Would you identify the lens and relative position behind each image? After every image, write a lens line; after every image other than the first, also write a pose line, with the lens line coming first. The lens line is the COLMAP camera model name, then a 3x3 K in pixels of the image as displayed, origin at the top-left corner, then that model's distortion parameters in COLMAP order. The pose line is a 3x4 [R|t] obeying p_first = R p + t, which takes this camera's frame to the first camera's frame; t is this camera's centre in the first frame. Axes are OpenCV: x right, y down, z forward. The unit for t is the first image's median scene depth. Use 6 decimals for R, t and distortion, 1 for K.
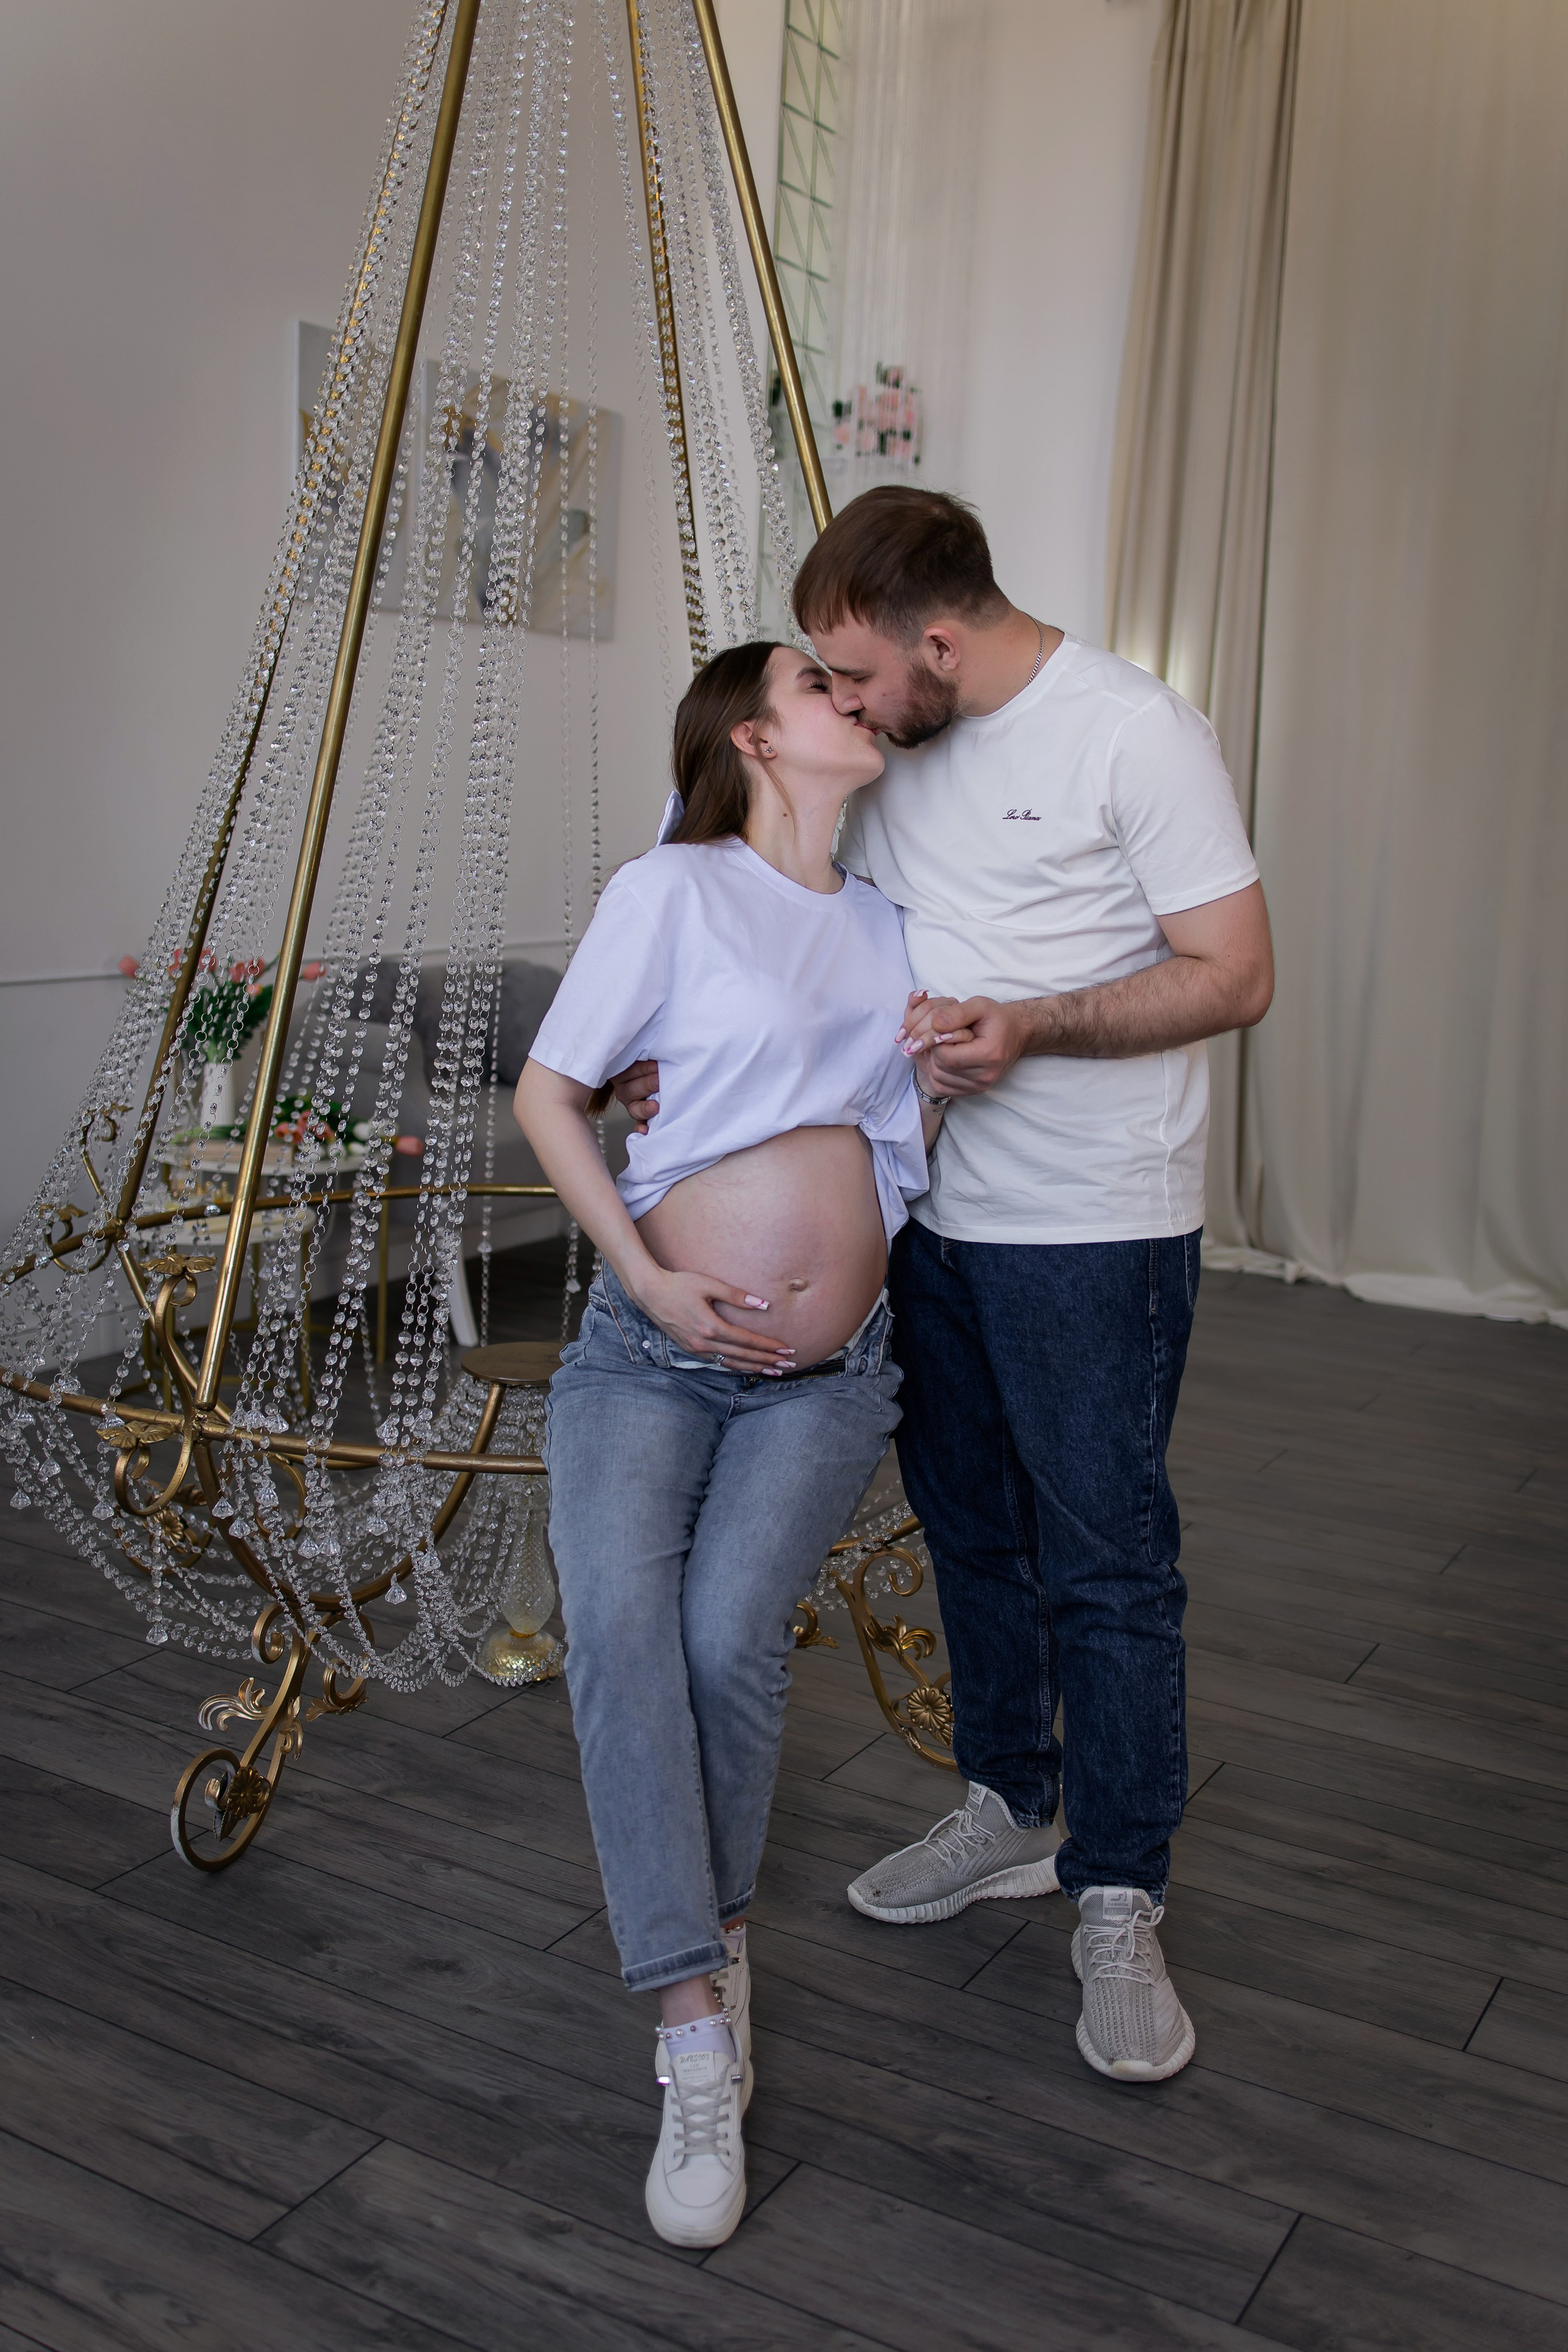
lens RADIAL K [[2360.0, 0, 792.9], [0, 2360.0, 1170.9], [0, 0, 1]] dist [0.000608, 0.000000]
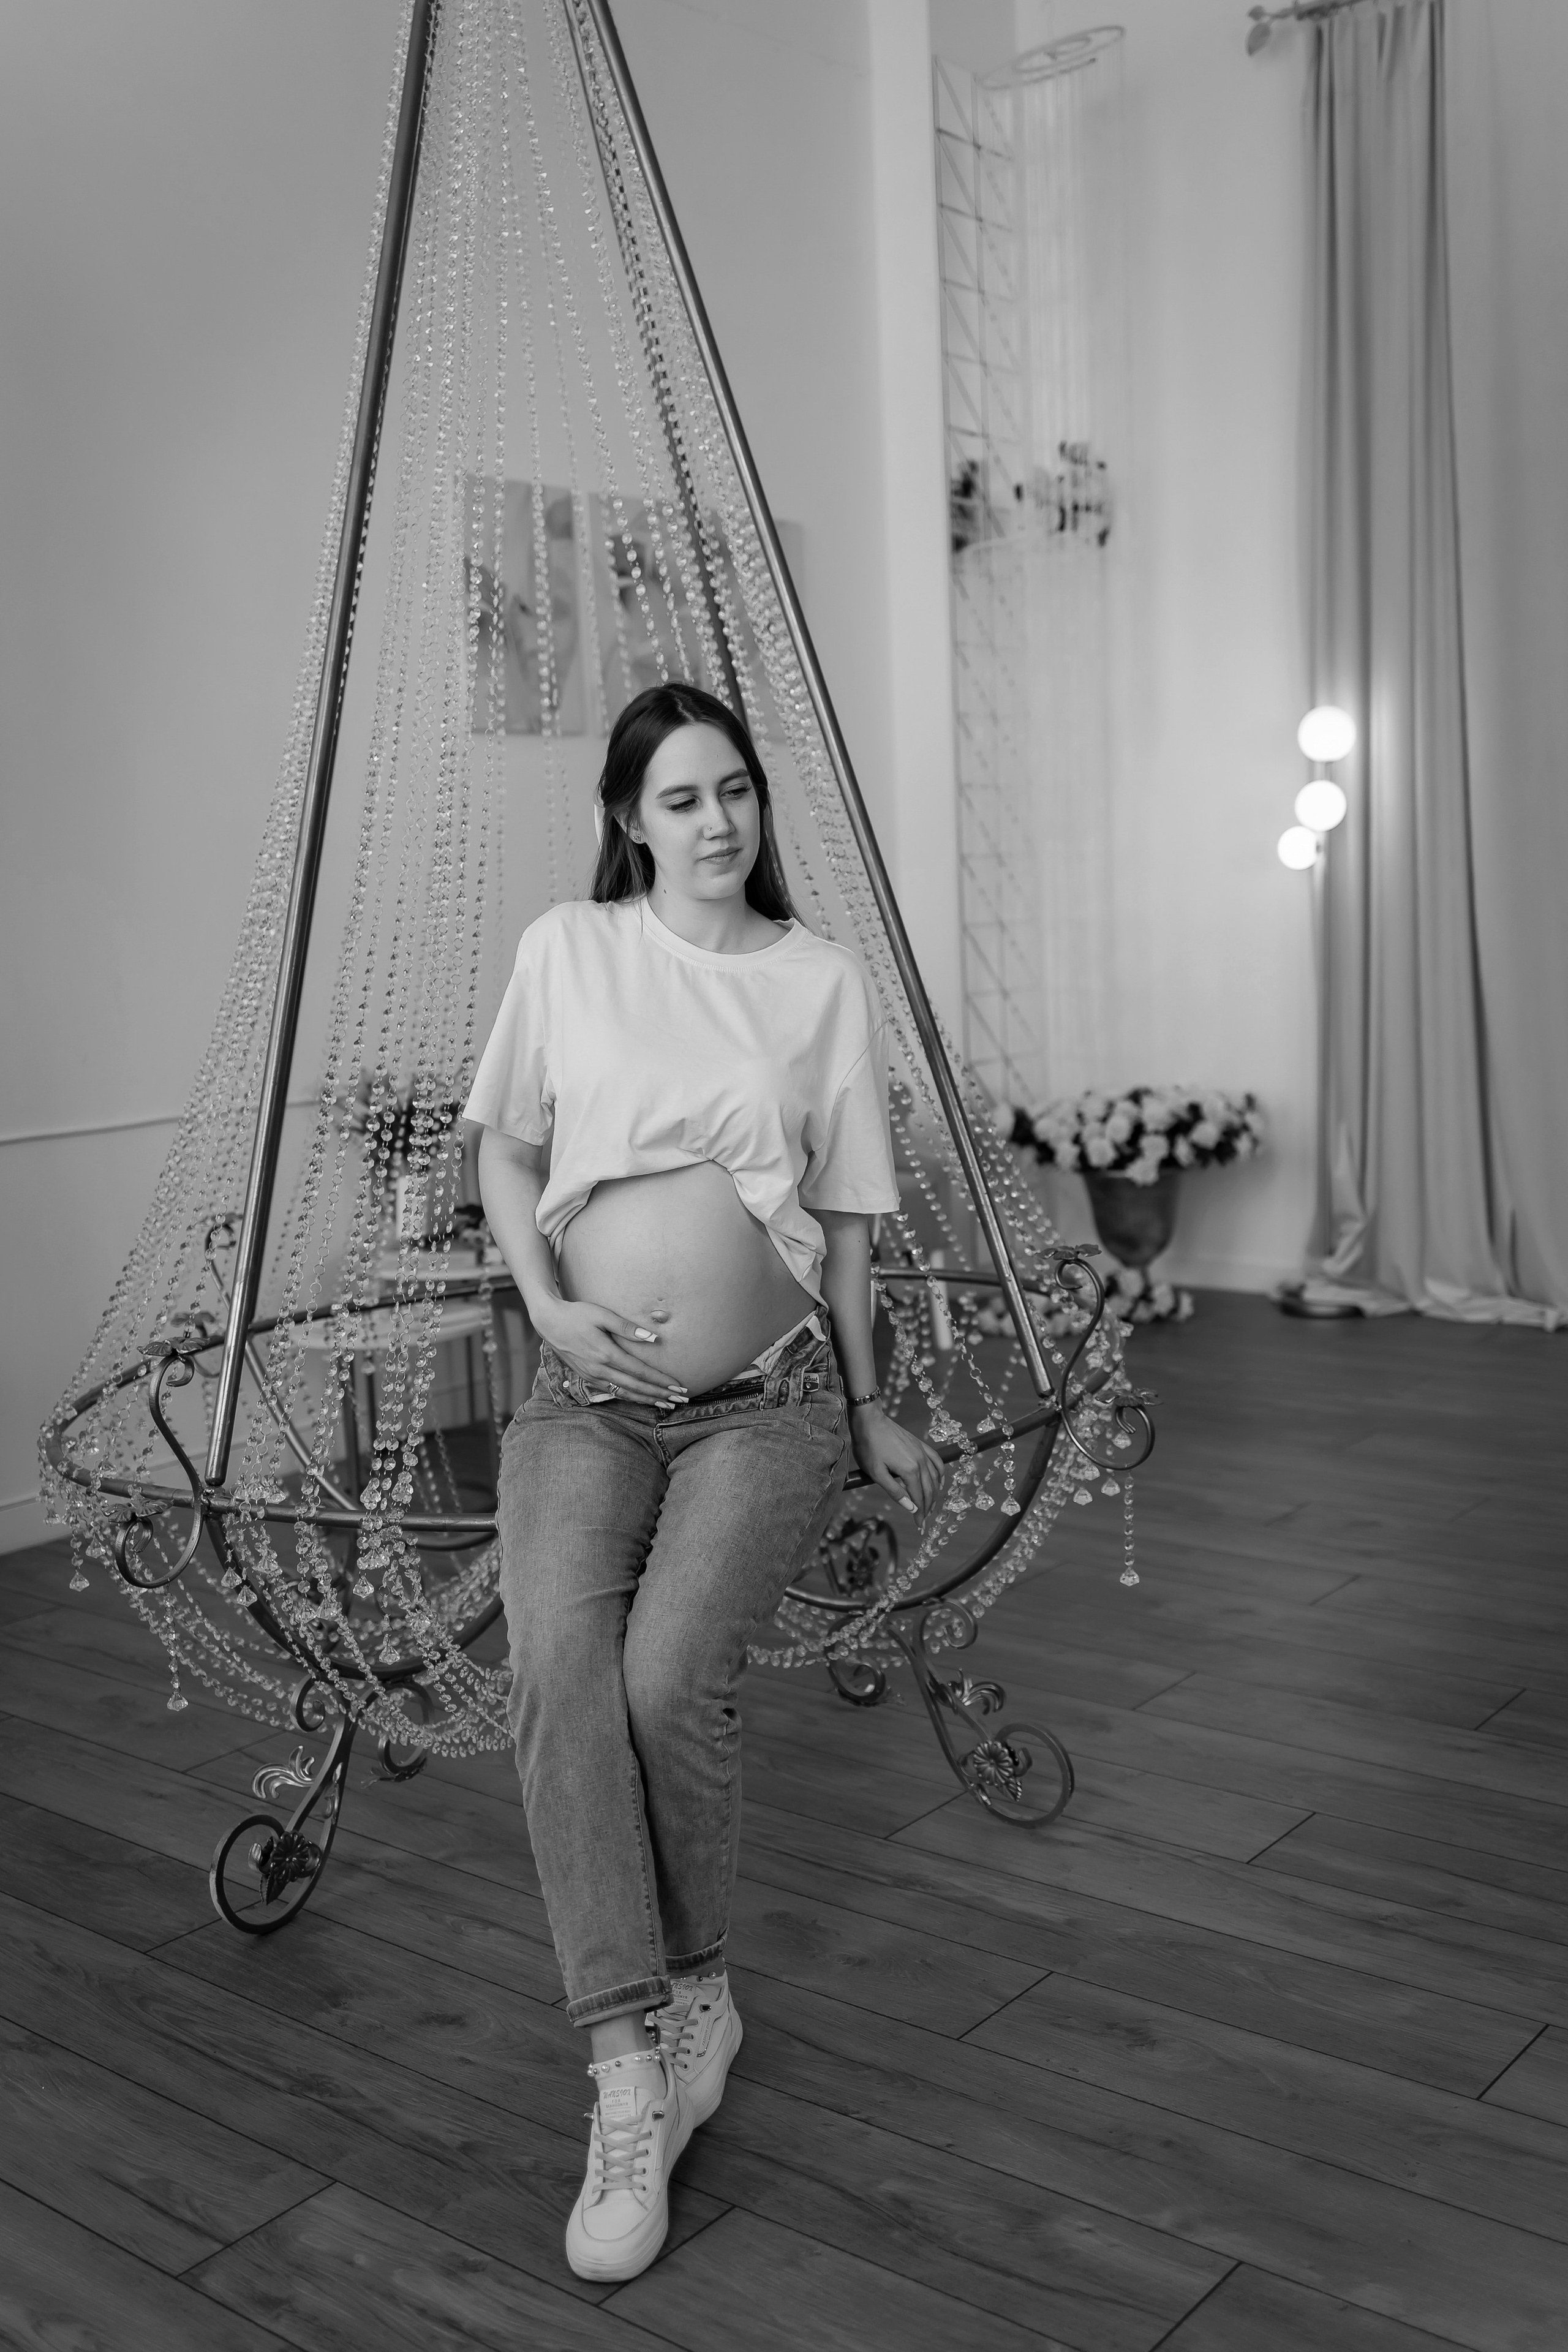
lens RADIAL K [[2360.0, 0, 794.2], [0, 2360.0, 1169.5], [0, 0, 1]] dist [0.000608, 0.000000]
pose [[0.981879, -0.072756, -0.174988, 0.185075], [0.064175, 0.996465, -0.054214, 0.032776], [0.178314, 0.042002, 0.983077, 0.009241]]
